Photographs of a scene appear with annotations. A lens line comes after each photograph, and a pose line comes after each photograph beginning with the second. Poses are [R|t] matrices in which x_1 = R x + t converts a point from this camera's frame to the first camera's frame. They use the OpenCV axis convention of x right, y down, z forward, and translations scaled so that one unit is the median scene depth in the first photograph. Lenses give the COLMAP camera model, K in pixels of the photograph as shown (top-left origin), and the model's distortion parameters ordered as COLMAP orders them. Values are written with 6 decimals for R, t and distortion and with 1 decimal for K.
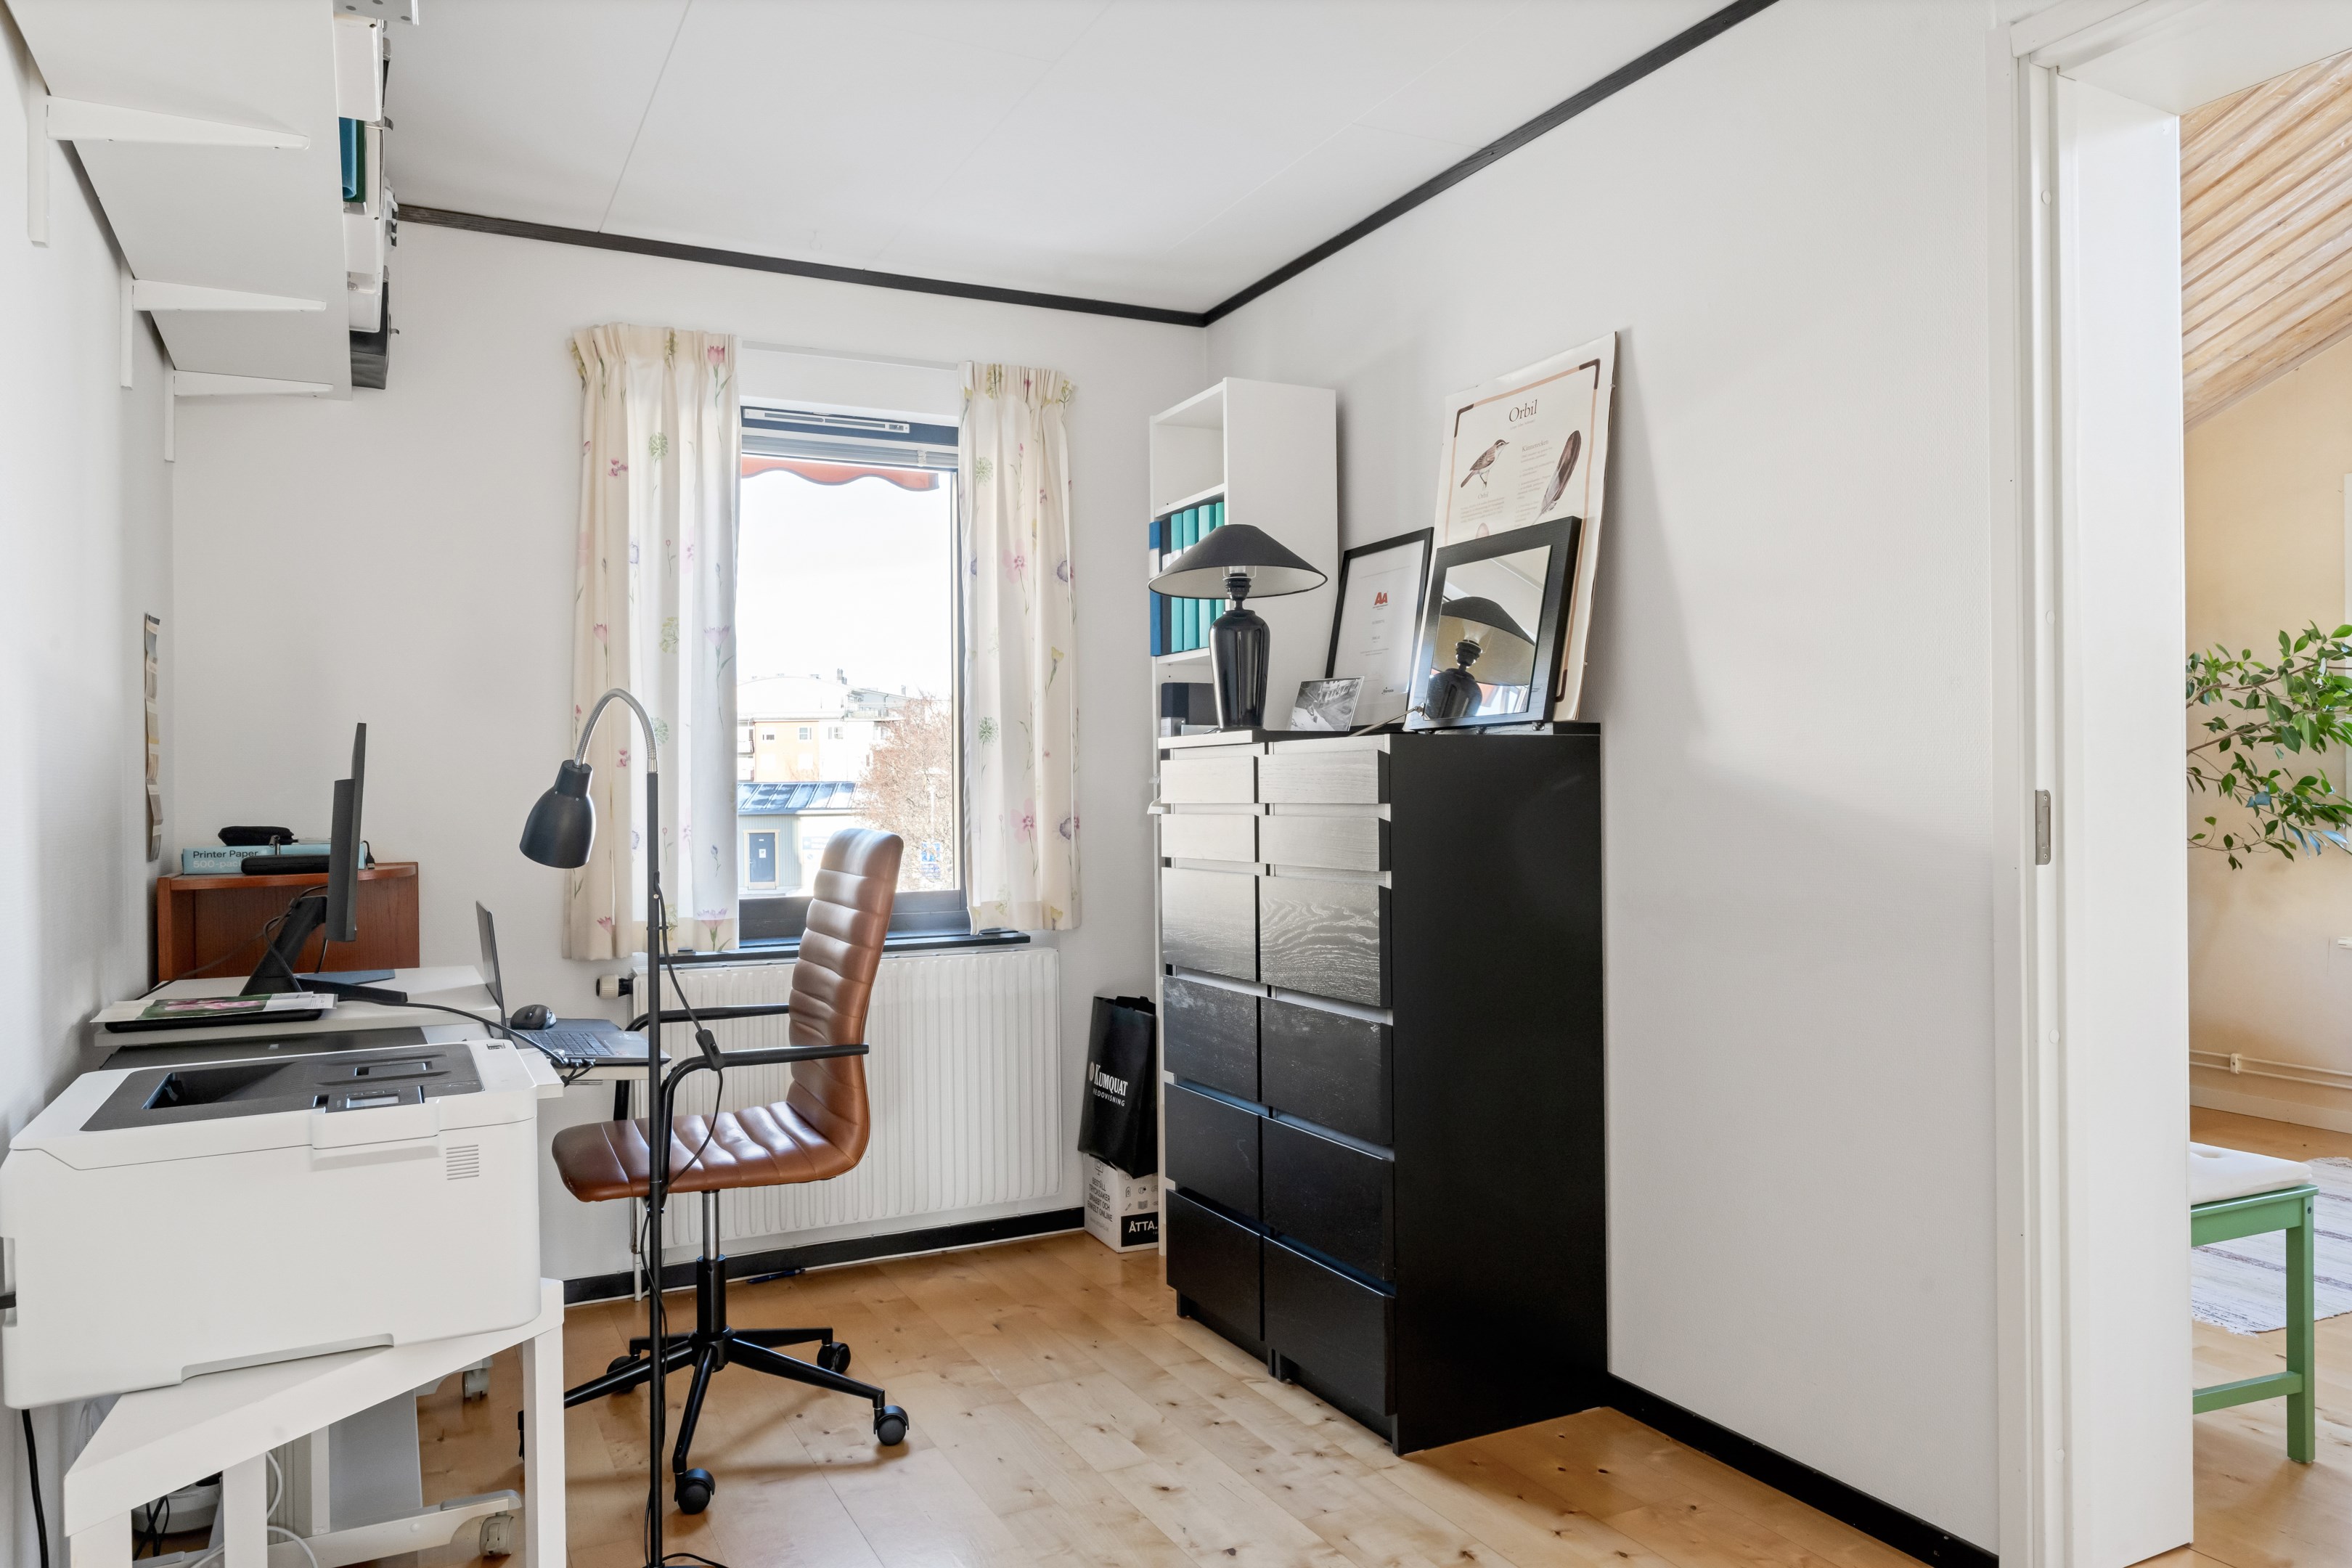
lens RADIAL K [[1571.9, 0, 1181.9], [0, 1571.9, 792.2], [0, 0, 1]] dist [-0.002842, -0.000328]
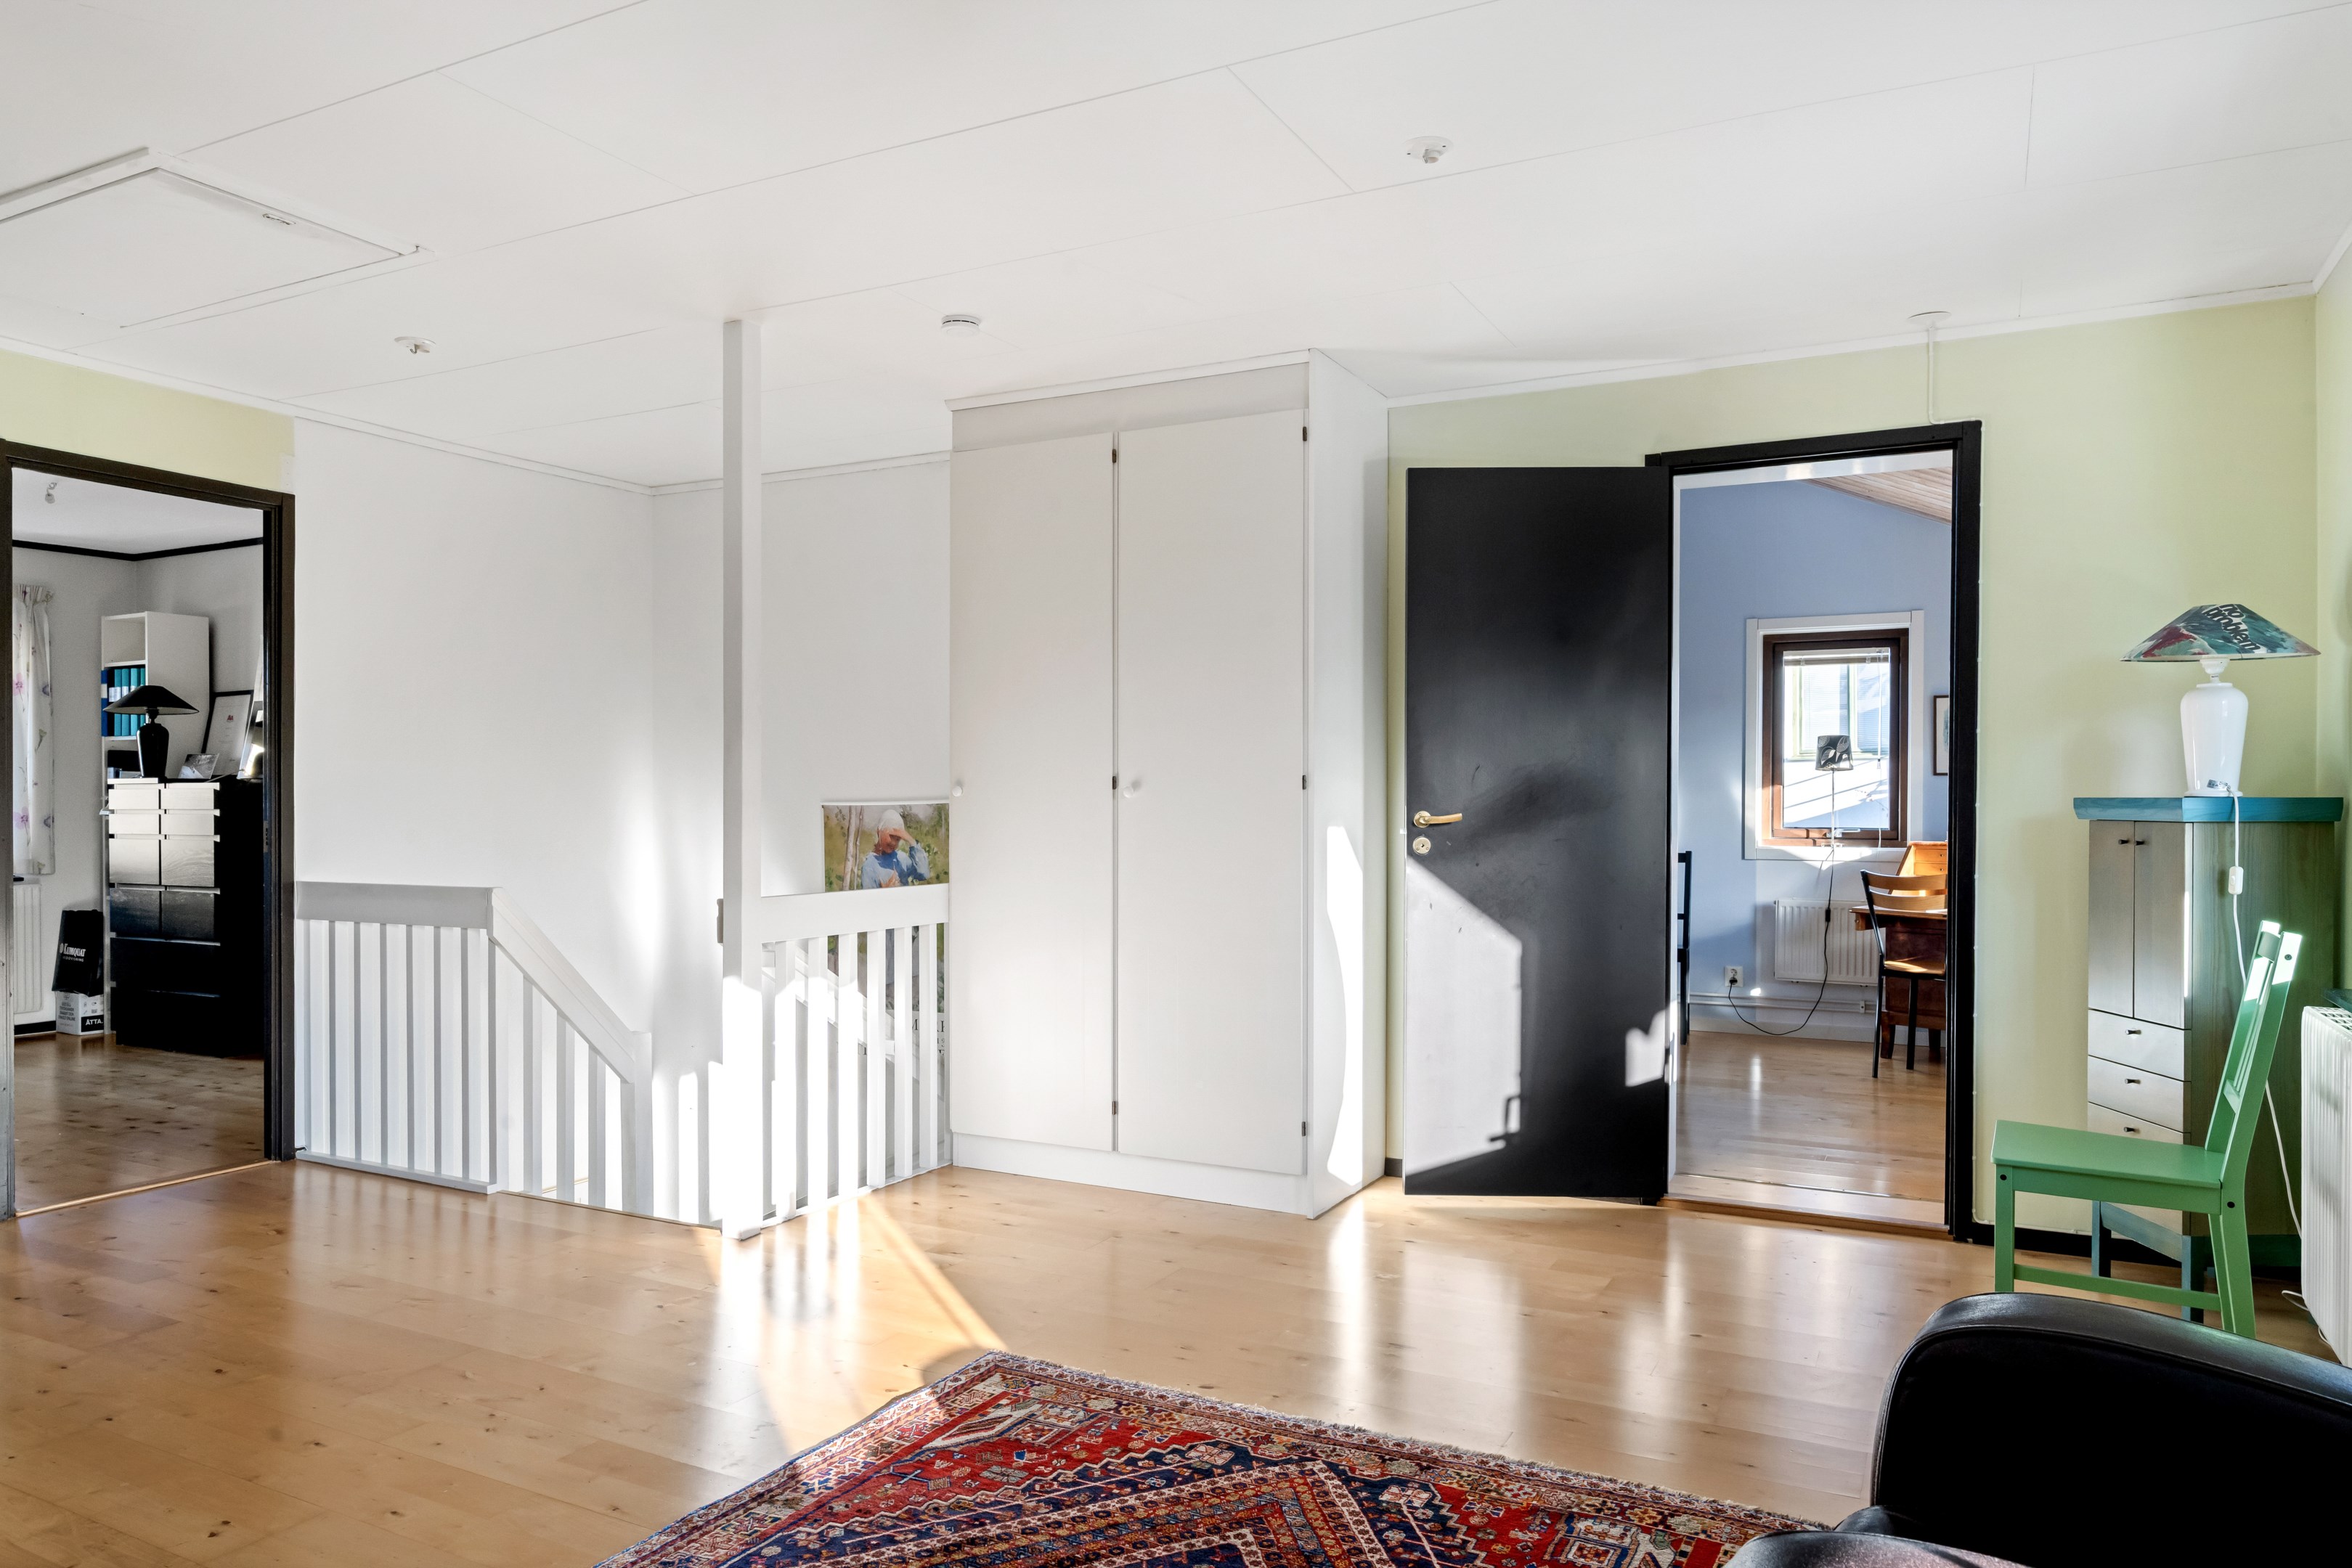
lens RADIAL K [[1501.2, 0, 1181.5], [0, 1501.2, 815.0], [0, 0, 1]] dist [-0.001926, -0.002296]
pose [[0.811709, 0.006619, 0.584025, -0.018852], [-0.008009, 0.999968, -0.000202, 0.003455], [-0.584007, -0.004514, 0.811736, -1.471172]]
